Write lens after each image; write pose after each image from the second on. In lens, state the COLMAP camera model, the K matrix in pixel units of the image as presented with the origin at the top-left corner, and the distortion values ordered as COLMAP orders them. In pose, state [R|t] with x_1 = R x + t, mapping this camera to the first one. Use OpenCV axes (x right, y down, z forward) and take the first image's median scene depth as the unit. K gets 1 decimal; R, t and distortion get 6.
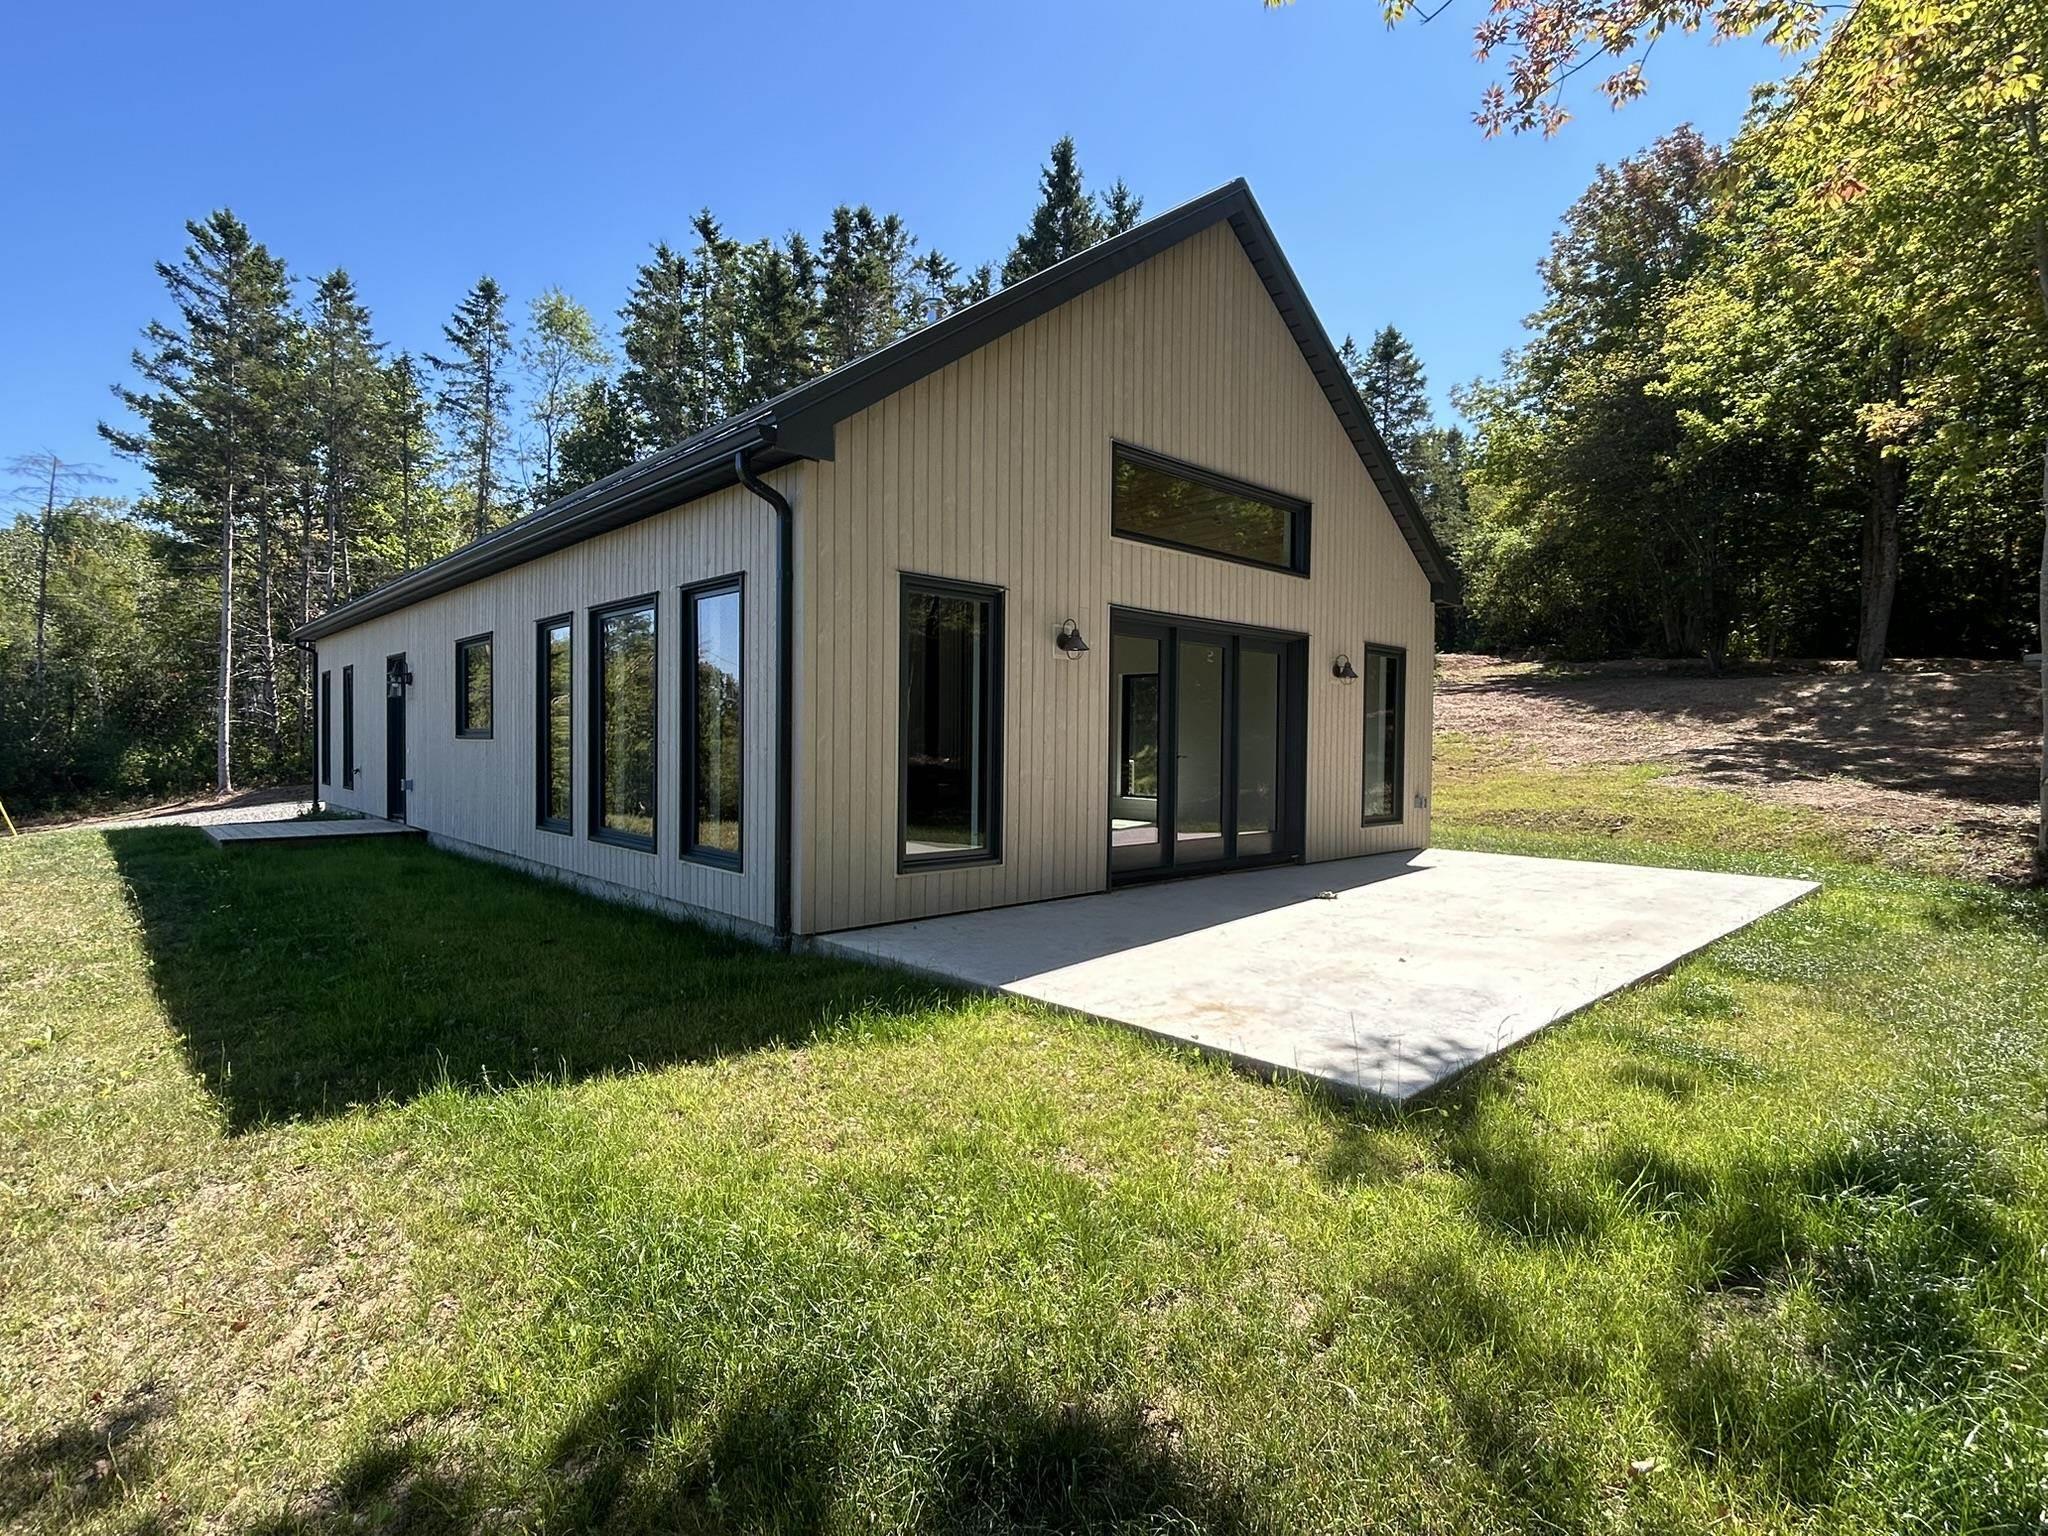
lens RADIAL K [[1009.6, 0, 1022.6], [0, 1009.6, 765.4], [0, 0, 1]] dist [0.001474, 0.000051]
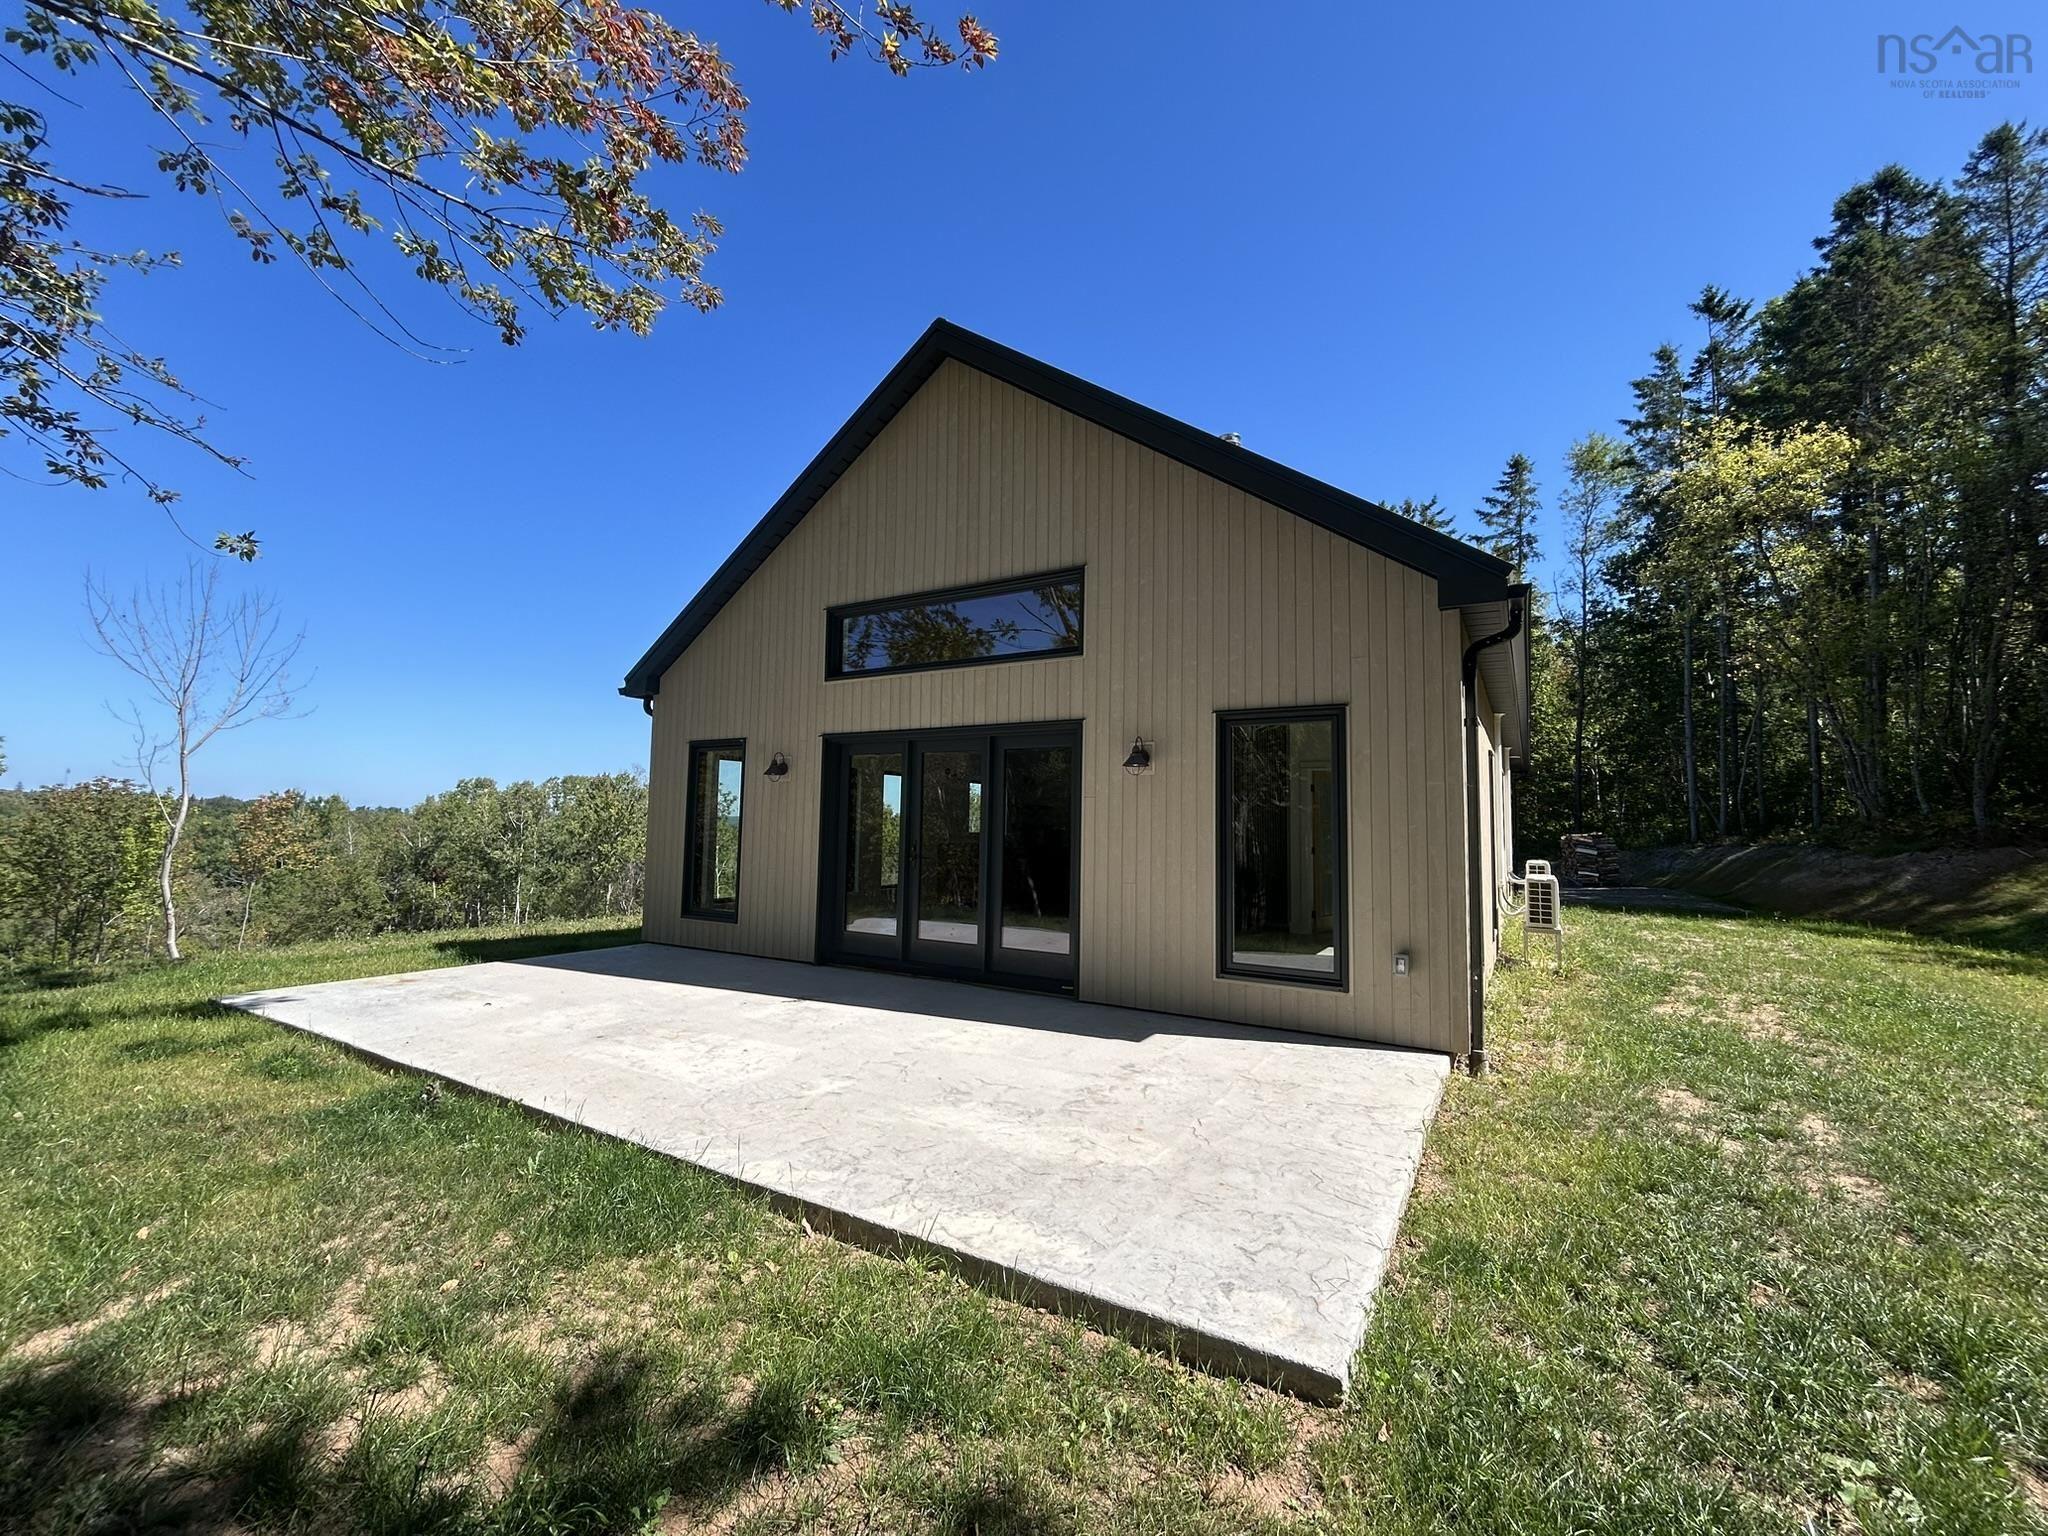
lens RADIAL K [[832.2, 0, 1023.4], [0, 832.2, 764.5], [0, 0, 1]] dist [0.000246, 0.000027]
pose [[0.267507, -0.079365, -0.960282, 1.105416], [-0.033600, 0.995228, -0.091614, -0.031877], [0.962970, 0.056773, 0.263564, 0.921691]]
